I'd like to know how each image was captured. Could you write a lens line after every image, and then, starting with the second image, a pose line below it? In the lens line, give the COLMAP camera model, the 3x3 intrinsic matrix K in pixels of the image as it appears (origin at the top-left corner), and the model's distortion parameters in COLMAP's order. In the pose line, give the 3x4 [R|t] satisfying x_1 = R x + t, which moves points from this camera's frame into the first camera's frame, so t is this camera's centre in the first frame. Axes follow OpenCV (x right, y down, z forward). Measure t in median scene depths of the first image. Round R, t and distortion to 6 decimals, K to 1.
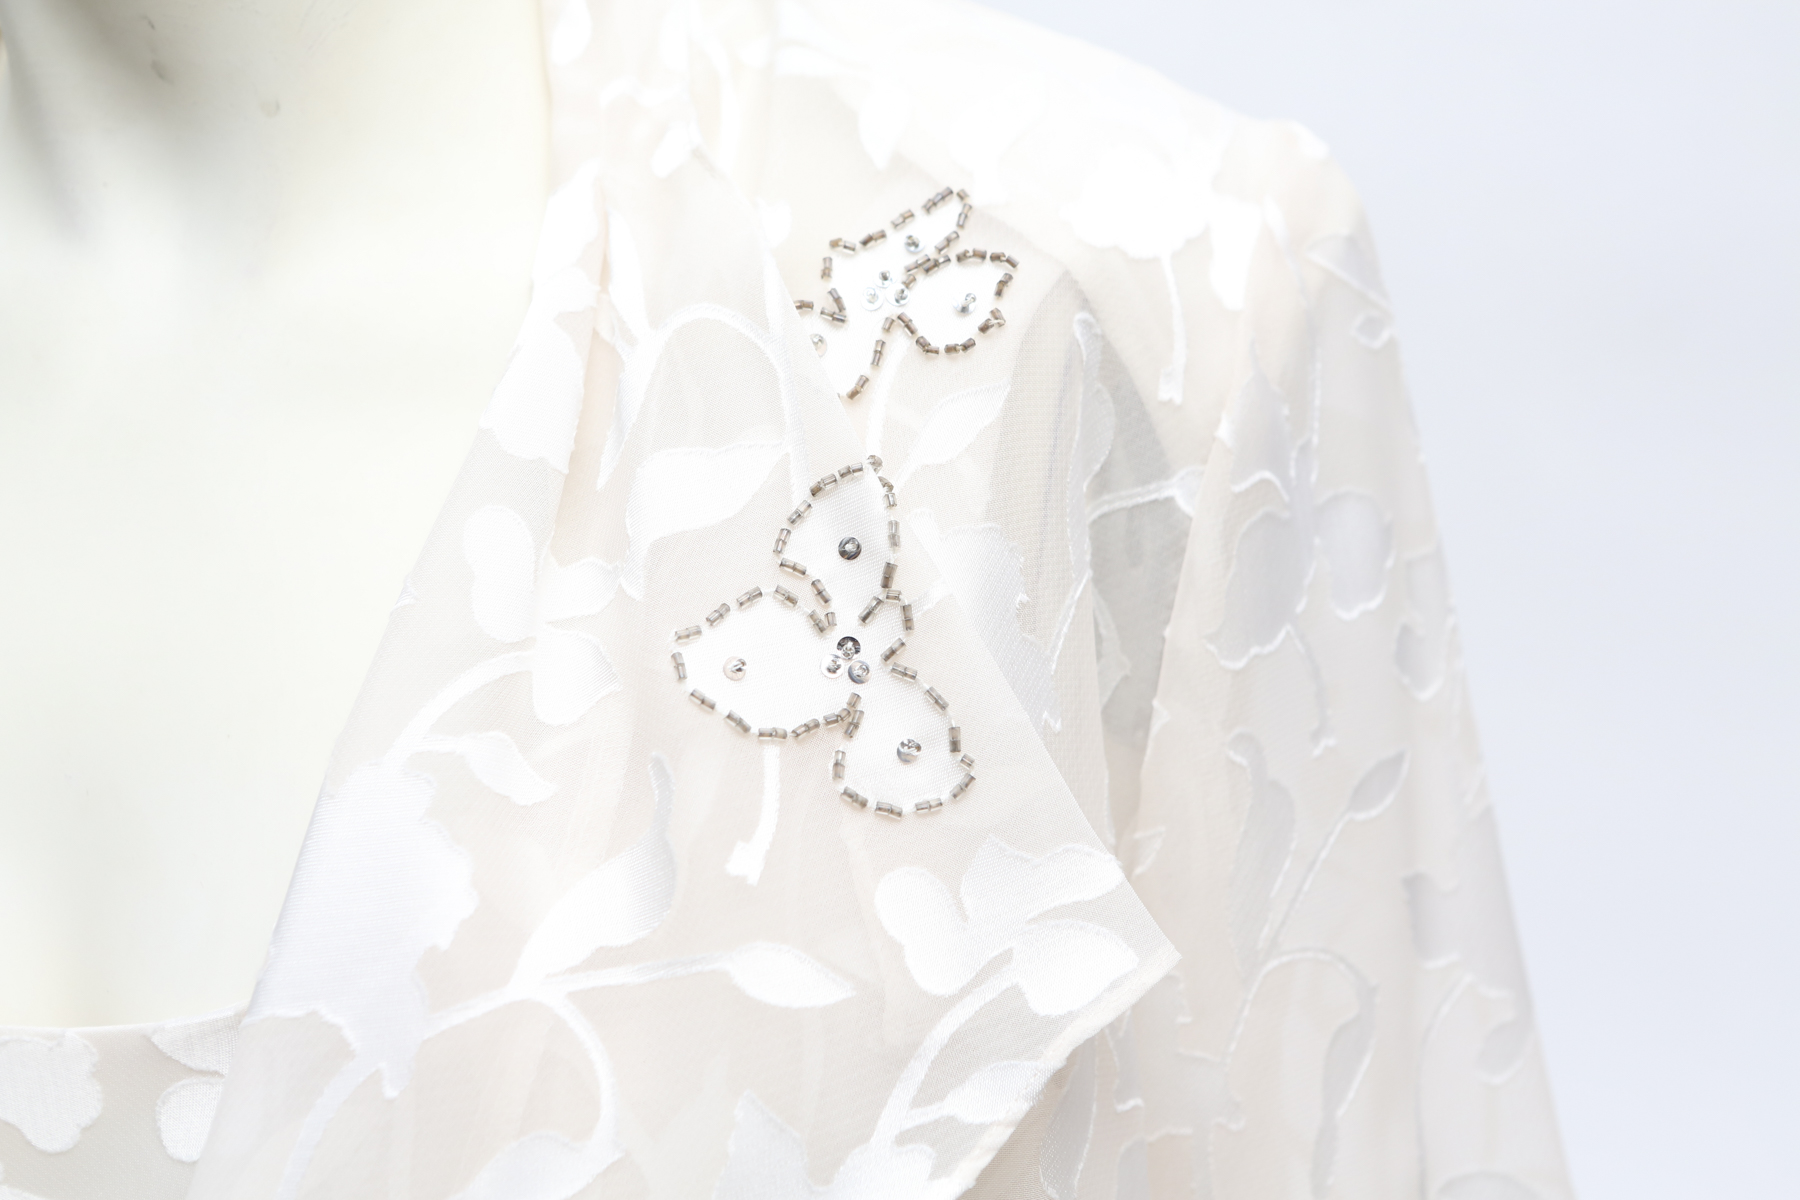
lens RADIAL K [[3530.0, 0, 900.0], [0, 3530.0, 600.0], [0, 0, 1]] dist [0.302552, 0.246553]
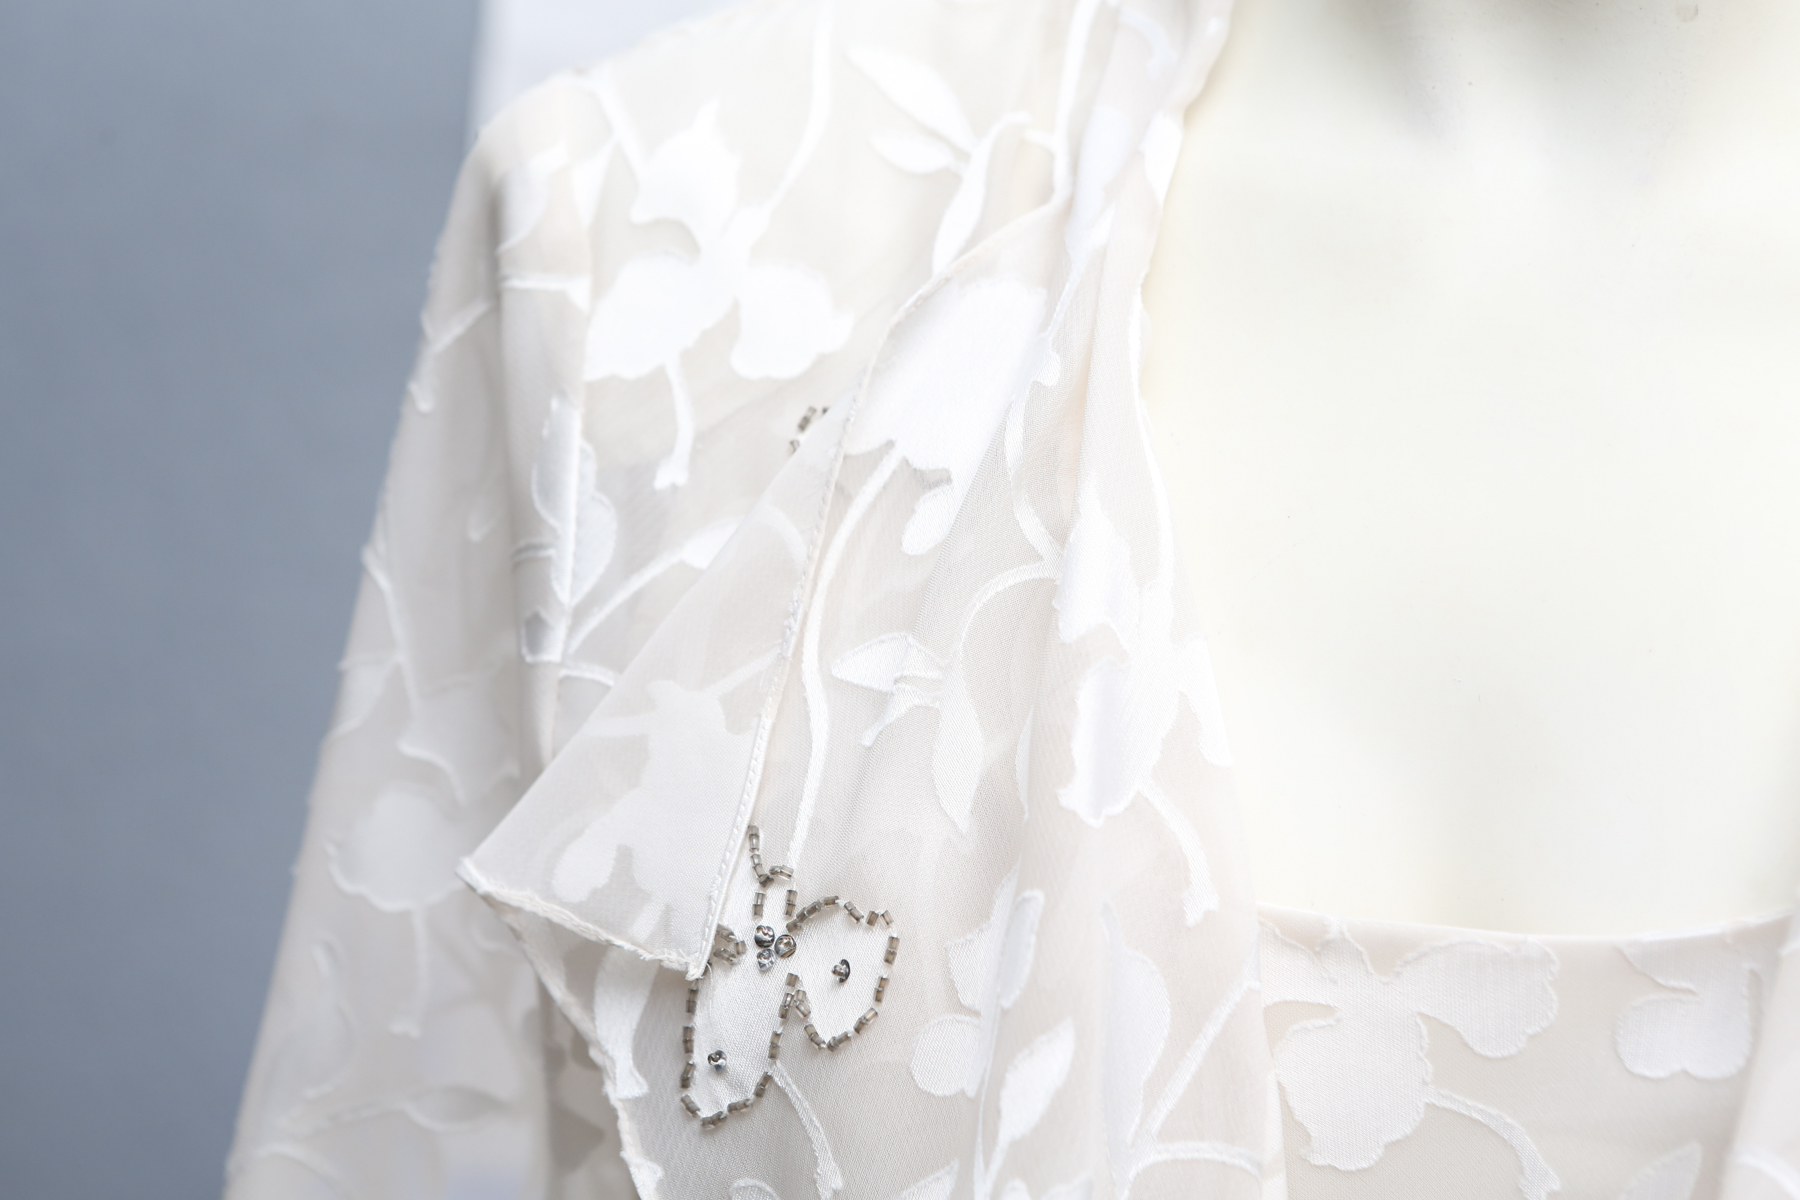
lens RADIAL K [[3530.0, 0, 900.0], [0, 3530.0, 600.0], [0, 0, 1]] dist [0.302552, 0.246553]
pose [[0.989350, 0.061202, 0.132064, -0.538698], [-0.063522, 0.997890, 0.013421, 0.024745], [-0.130964, -0.021667, 0.991150, 0.049127]]
